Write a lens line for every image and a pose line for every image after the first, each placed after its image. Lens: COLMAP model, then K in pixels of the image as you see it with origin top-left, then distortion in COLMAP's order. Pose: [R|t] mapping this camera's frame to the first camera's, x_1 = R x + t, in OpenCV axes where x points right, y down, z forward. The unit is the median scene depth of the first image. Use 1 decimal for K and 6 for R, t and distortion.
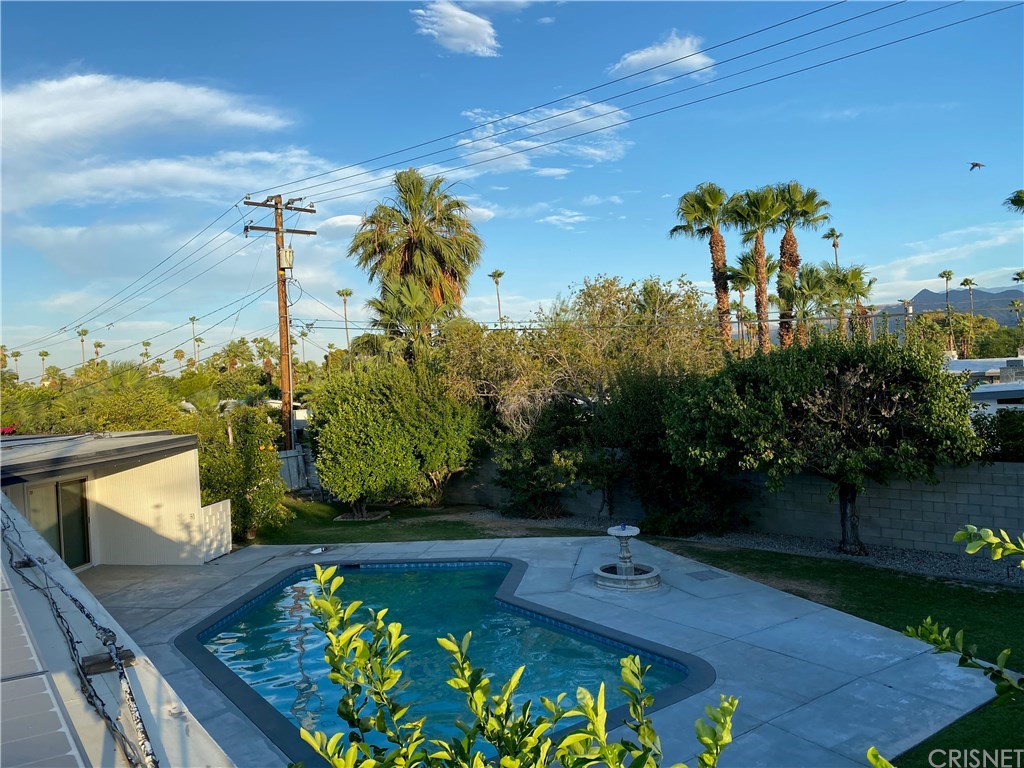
lens RADIAL K [[768.8, 0, 516.0], [0, 768.8, 384.0], [0, 0, 1]] dist [0.033299, -0.051055]
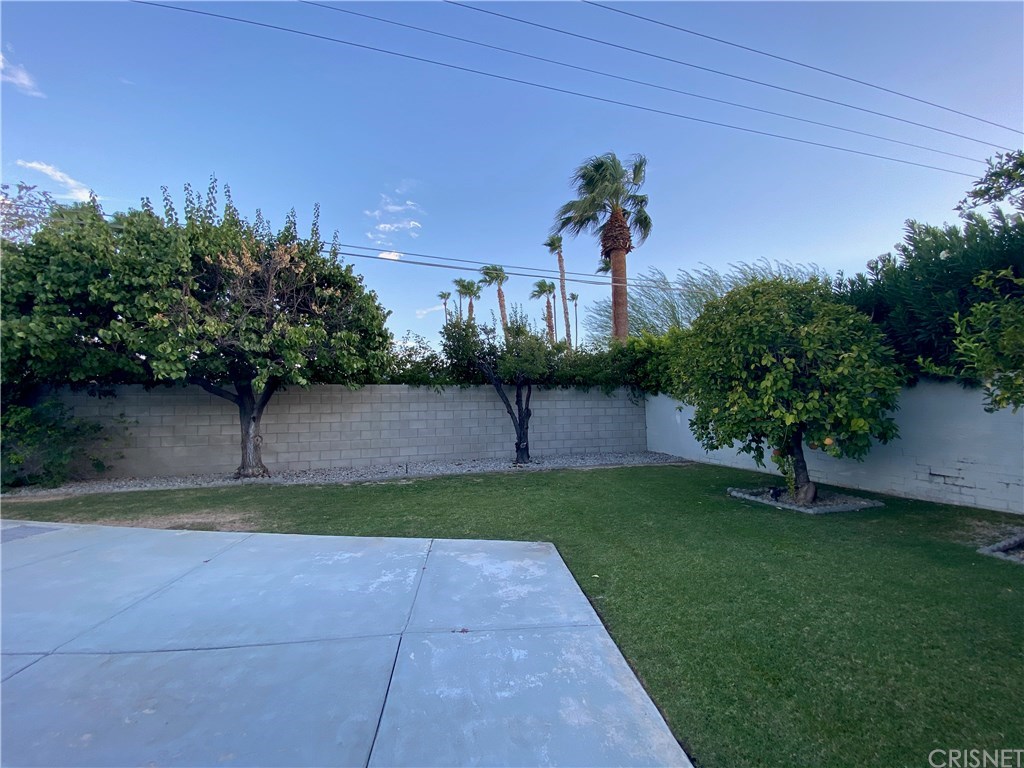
lens RADIAL K [[415.7, 0, 517.3], [0, 415.7, 384.8], [0, 0, 1]] dist [-0.014924, -0.004012]
pose [[0.471032, 0.081316, 0.878360, 0.113532], [-0.008037, 0.996096, -0.087906, 0.116172], [-0.882080, 0.034347, 0.469847, 0.381928]]
